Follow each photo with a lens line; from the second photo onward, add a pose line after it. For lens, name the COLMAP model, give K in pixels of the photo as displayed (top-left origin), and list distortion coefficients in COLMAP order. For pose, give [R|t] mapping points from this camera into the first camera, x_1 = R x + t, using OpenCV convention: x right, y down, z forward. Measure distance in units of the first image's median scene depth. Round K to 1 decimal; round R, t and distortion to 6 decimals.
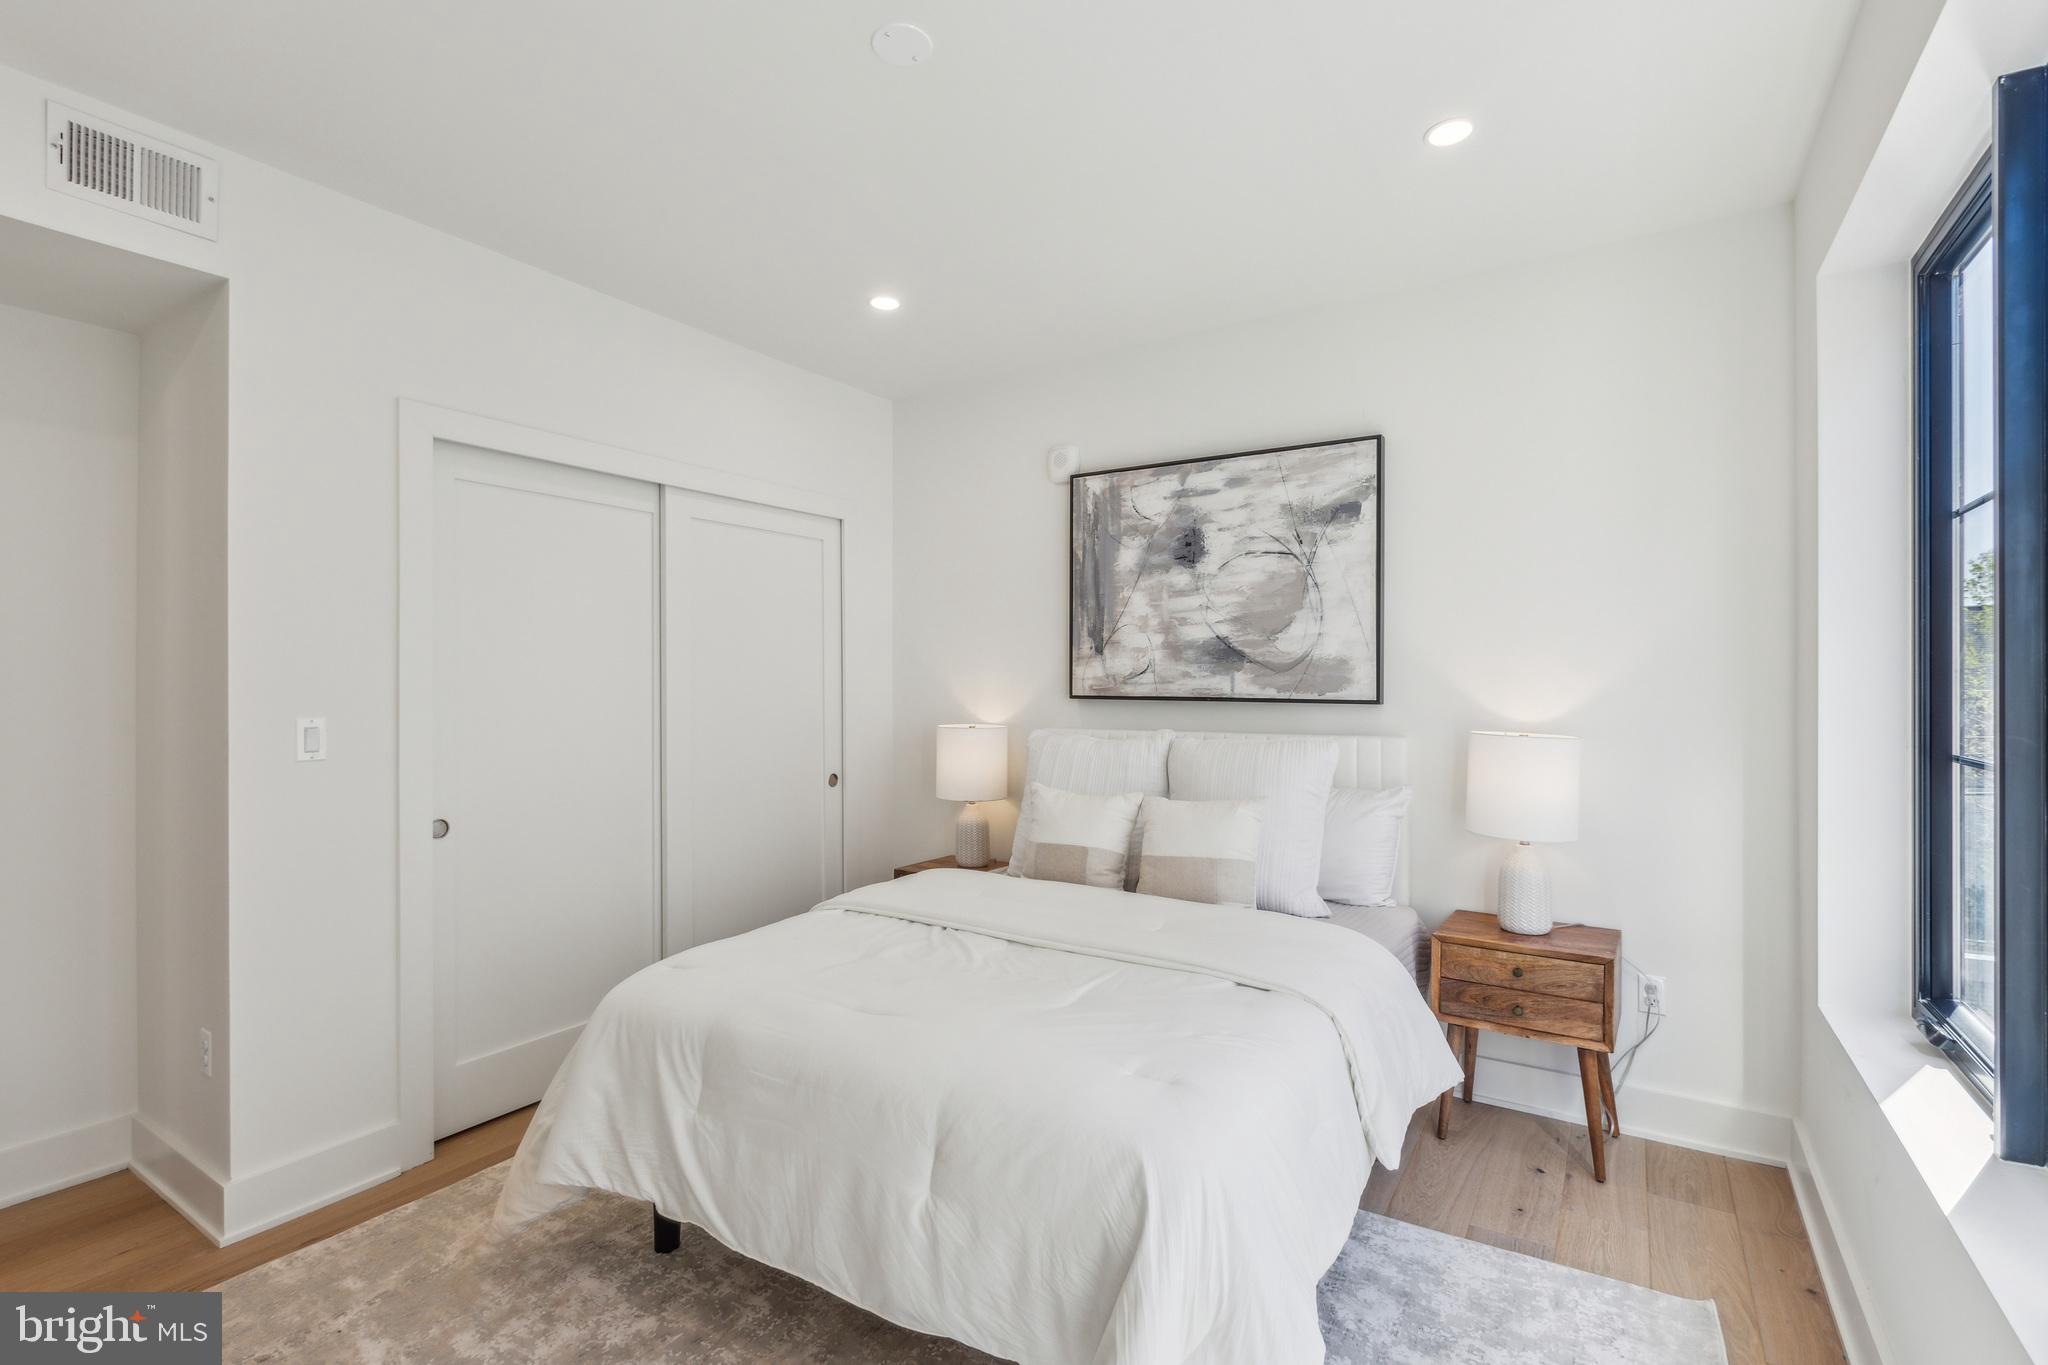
lens RADIAL K [[938.3, 0, 1016.3], [0, 938.3, 679.5], [0, 0, 1]] dist [-0.002088, 0.000536]
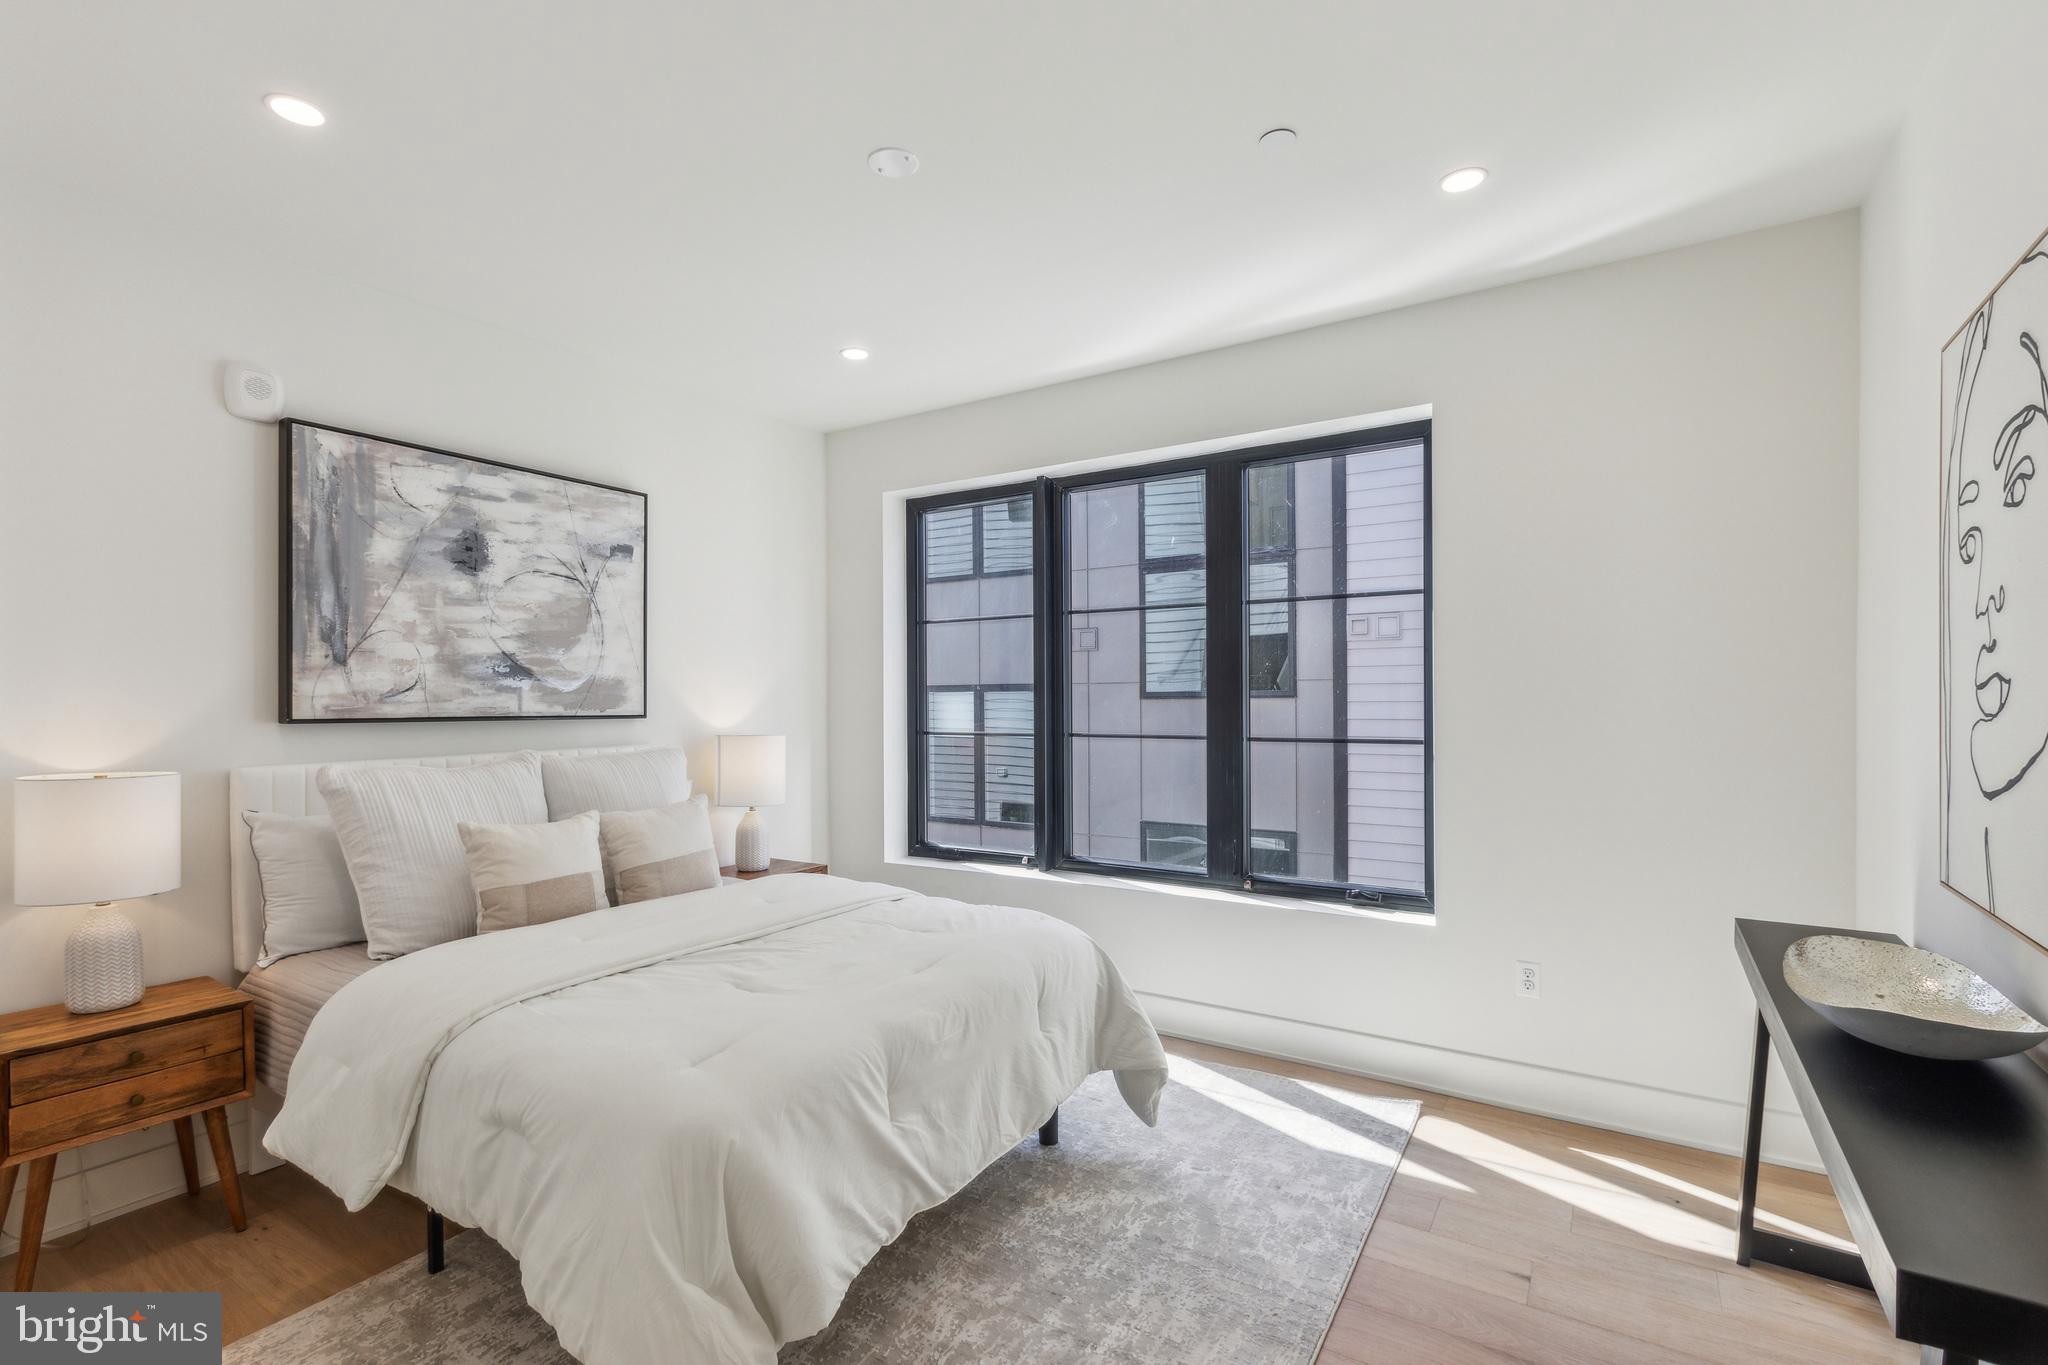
lens RADIAL K [[938.3, 0, 1014.8], [0, 938.3, 694.3], [0, 0, 1]] dist [-0.002088, 0.000536]
pose [[0.002896, 0.008321, 0.999961, -0.733744], [0.008135, 0.999932, -0.008345, 0.008810], [-0.999963, 0.008158, 0.002828, 0.476177]]
